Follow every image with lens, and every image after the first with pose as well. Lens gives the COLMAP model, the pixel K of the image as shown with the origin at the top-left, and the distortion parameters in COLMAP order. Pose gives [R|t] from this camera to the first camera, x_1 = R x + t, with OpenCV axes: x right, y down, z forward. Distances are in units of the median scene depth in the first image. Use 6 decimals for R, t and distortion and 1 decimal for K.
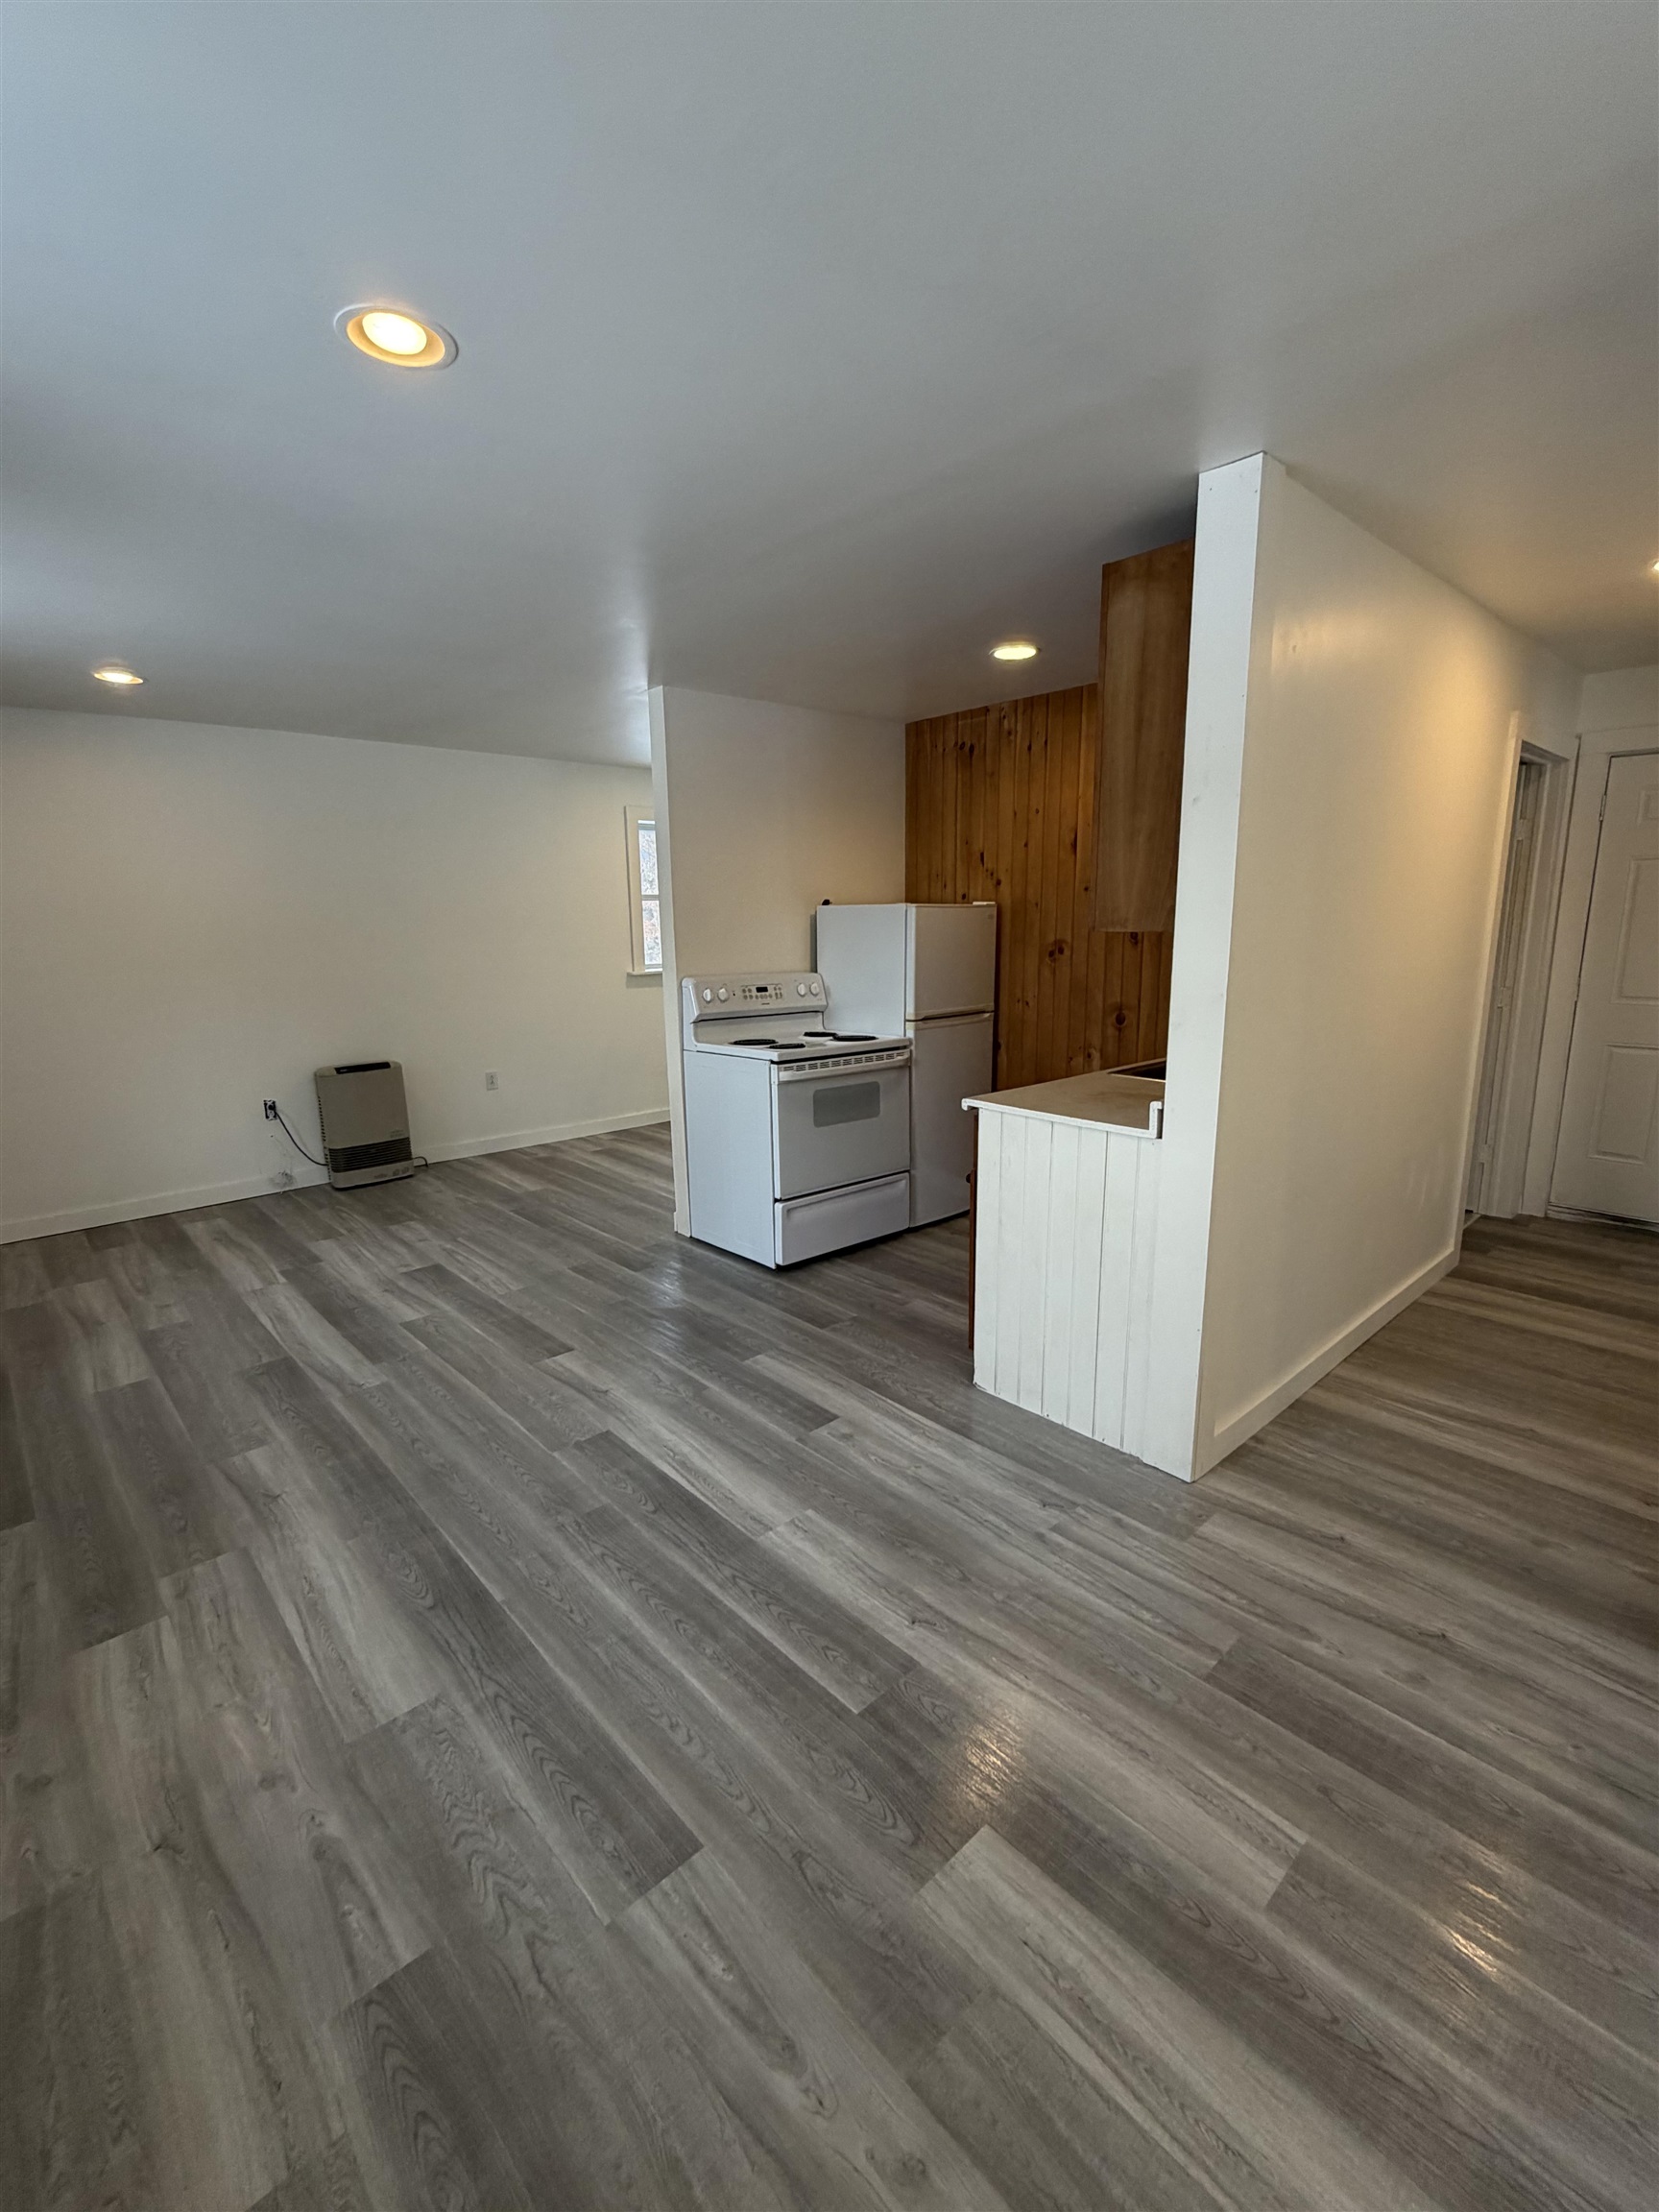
lens RADIAL K [[966.2, 0, 828.1], [0, 966.2, 1104.6], [0, 0, 1]] dist [-0.001910, 0.000087]
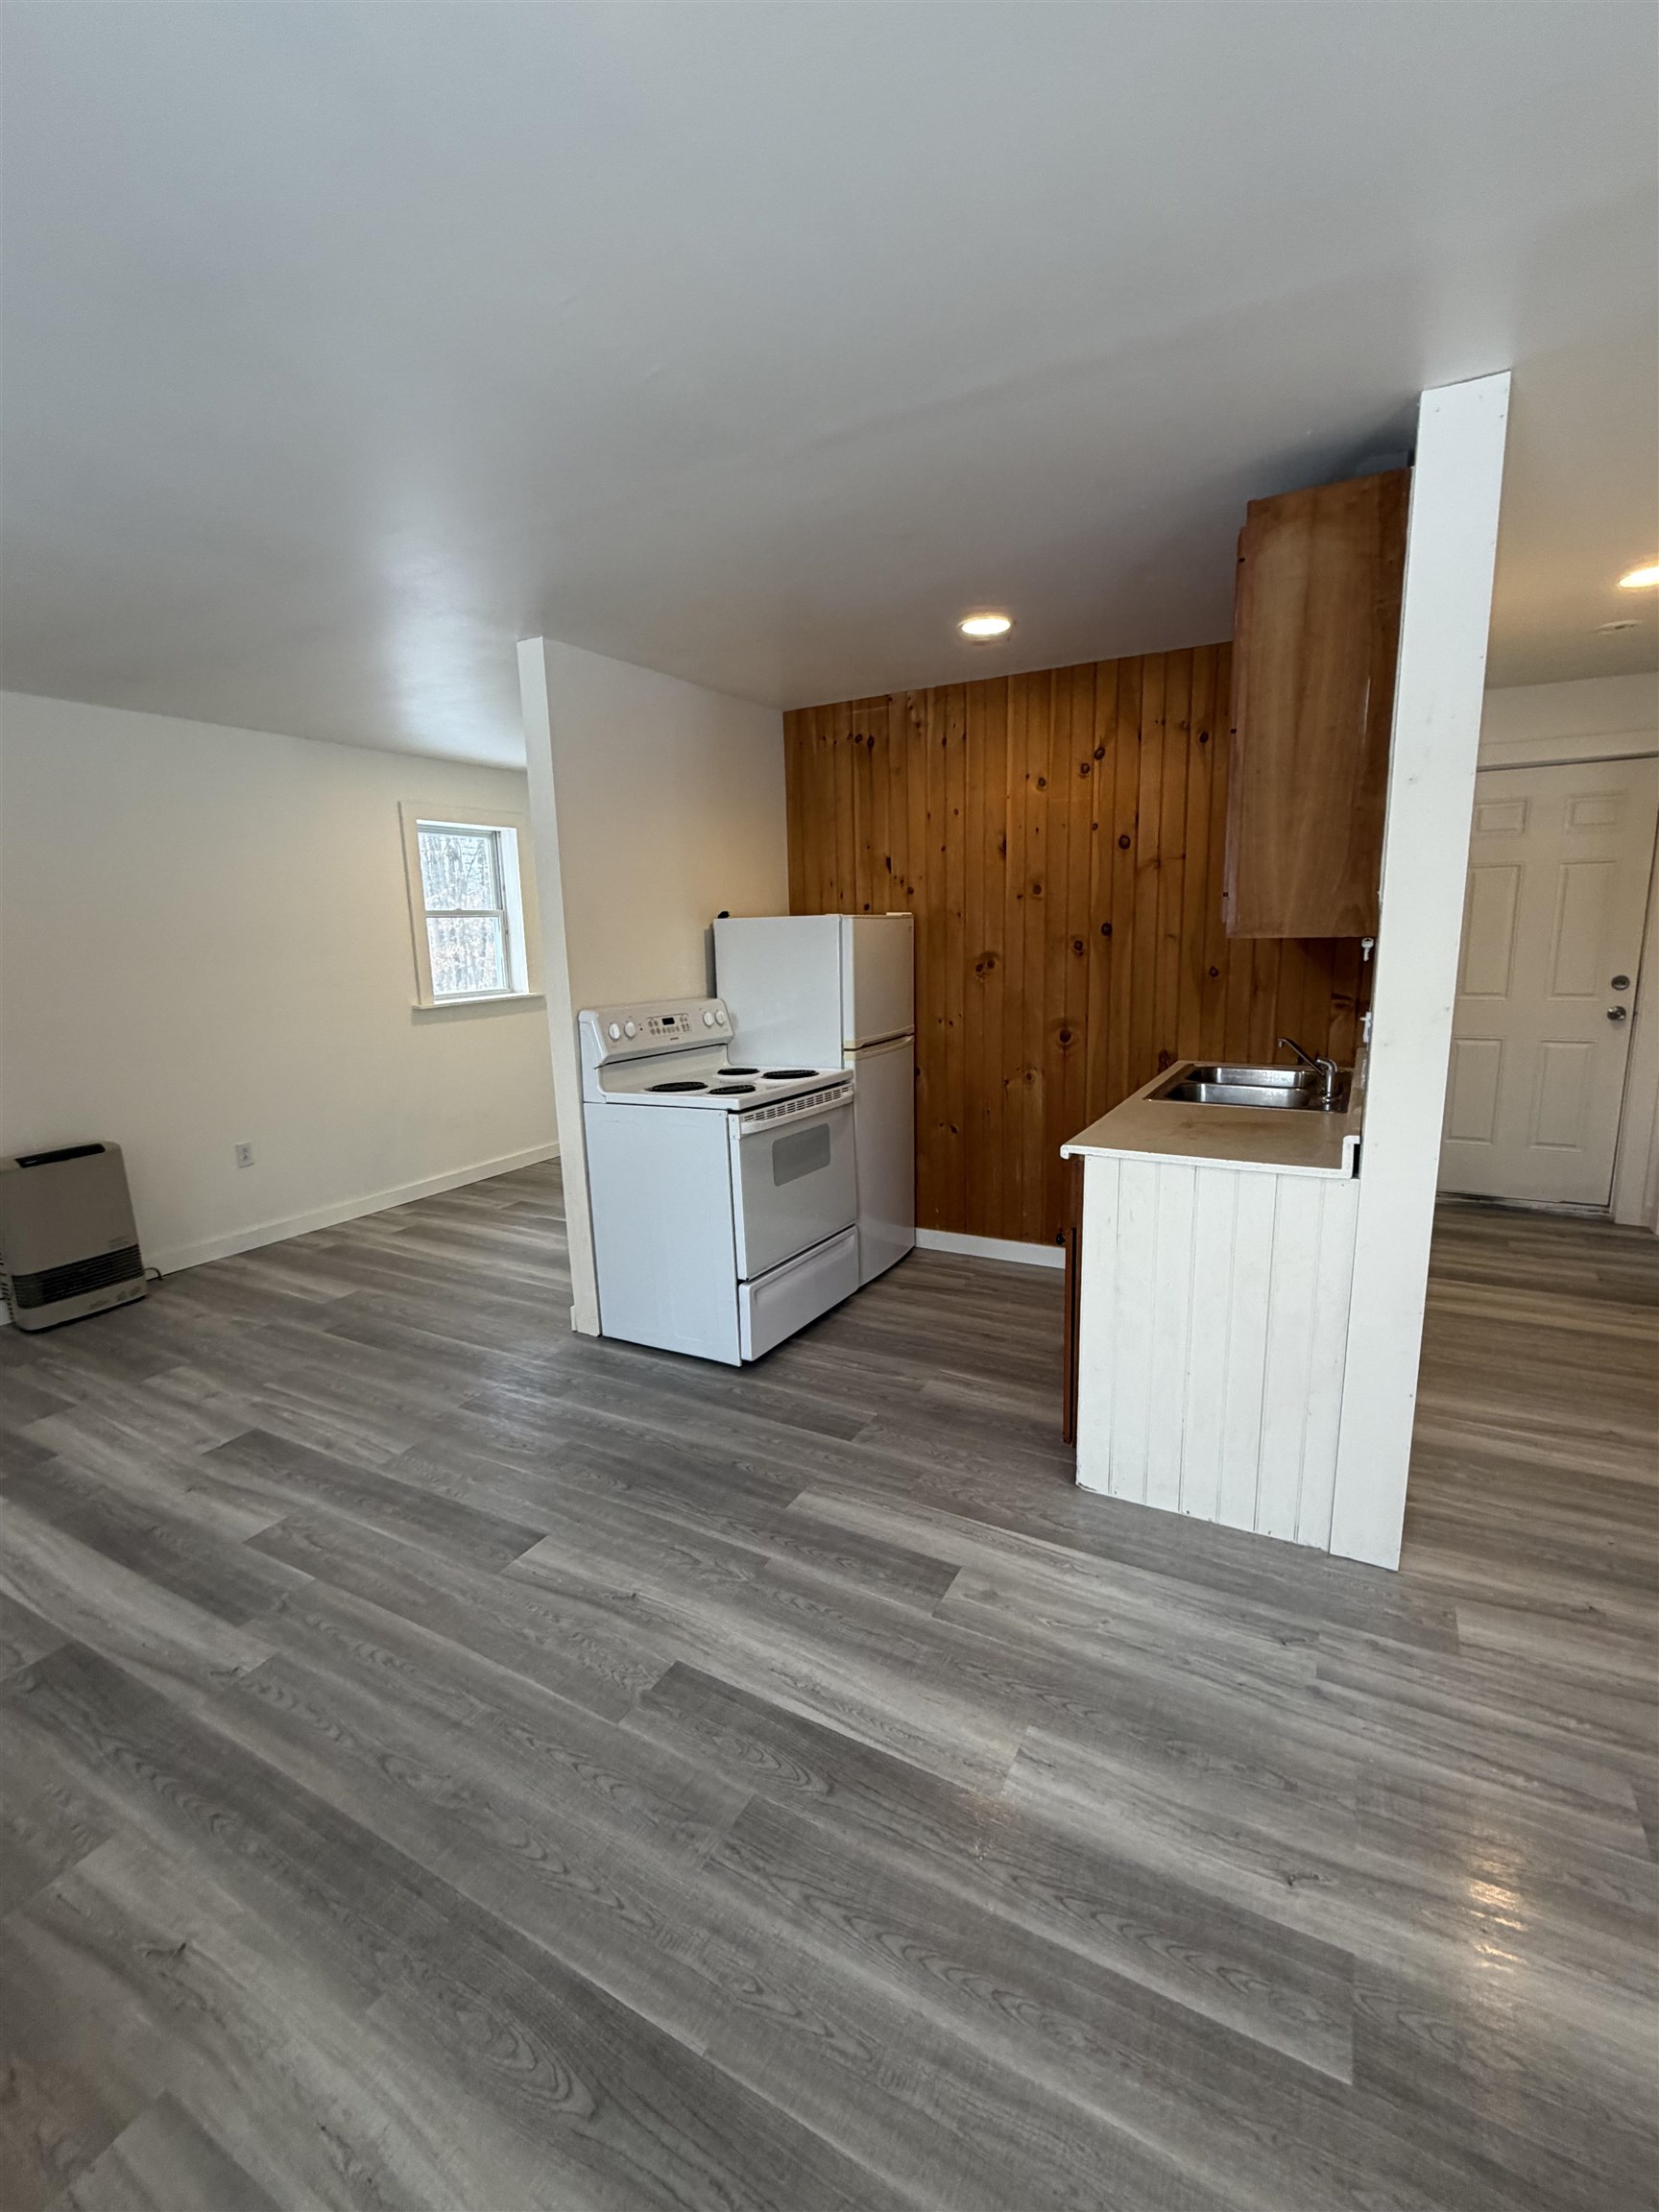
lens RADIAL K [[966.2, 0, 830.9], [0, 966.2, 1104.6], [0, 0, 1]] dist [-0.001910, 0.000087]
pose [[0.948030, -0.070233, 0.310334, -0.288682], [0.076025, 0.997084, -0.006593, -0.048259], [-0.308966, 0.029843, 0.950605, 0.269664]]
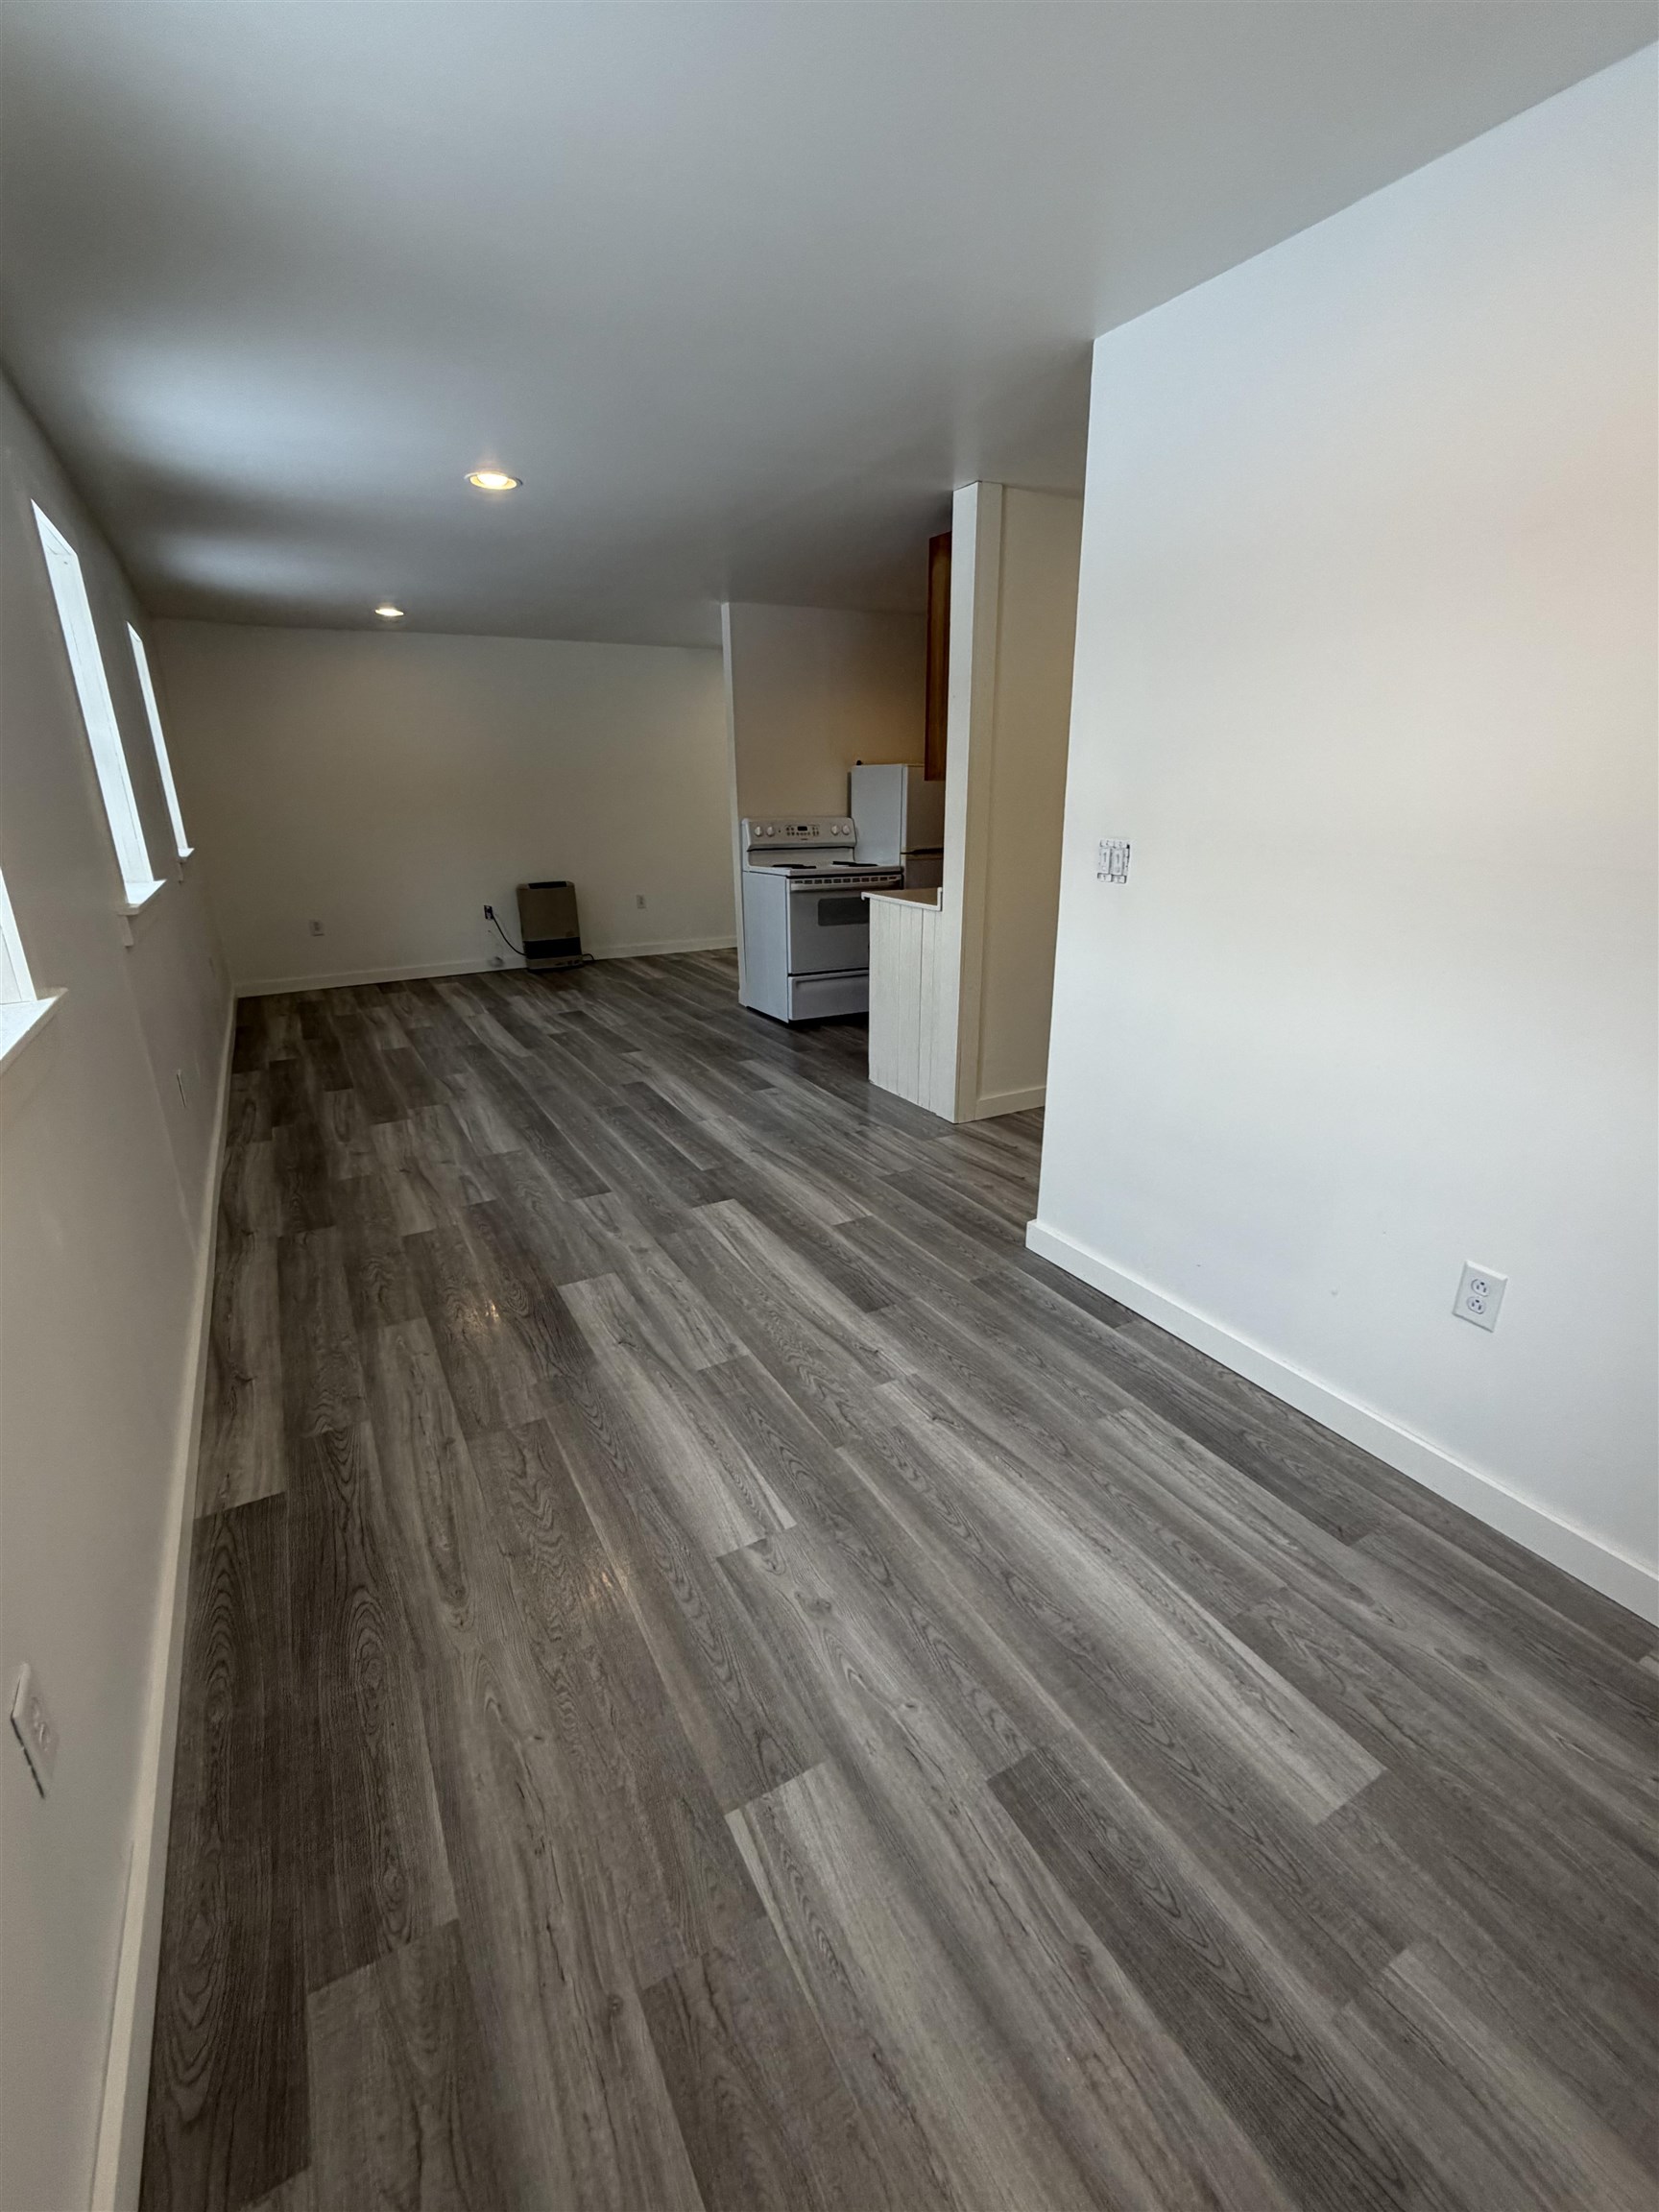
lens RADIAL K [[966.2, 0, 831.5], [0, 966.2, 1109.9], [0, 0, 1]] dist [-0.001910, 0.000087]
pose [[0.973619, 0.078374, -0.214300, 0.439451], [-0.048568, 0.988821, 0.140976, 0.119903], [0.222953, -0.126849, 0.966541, -0.550938]]
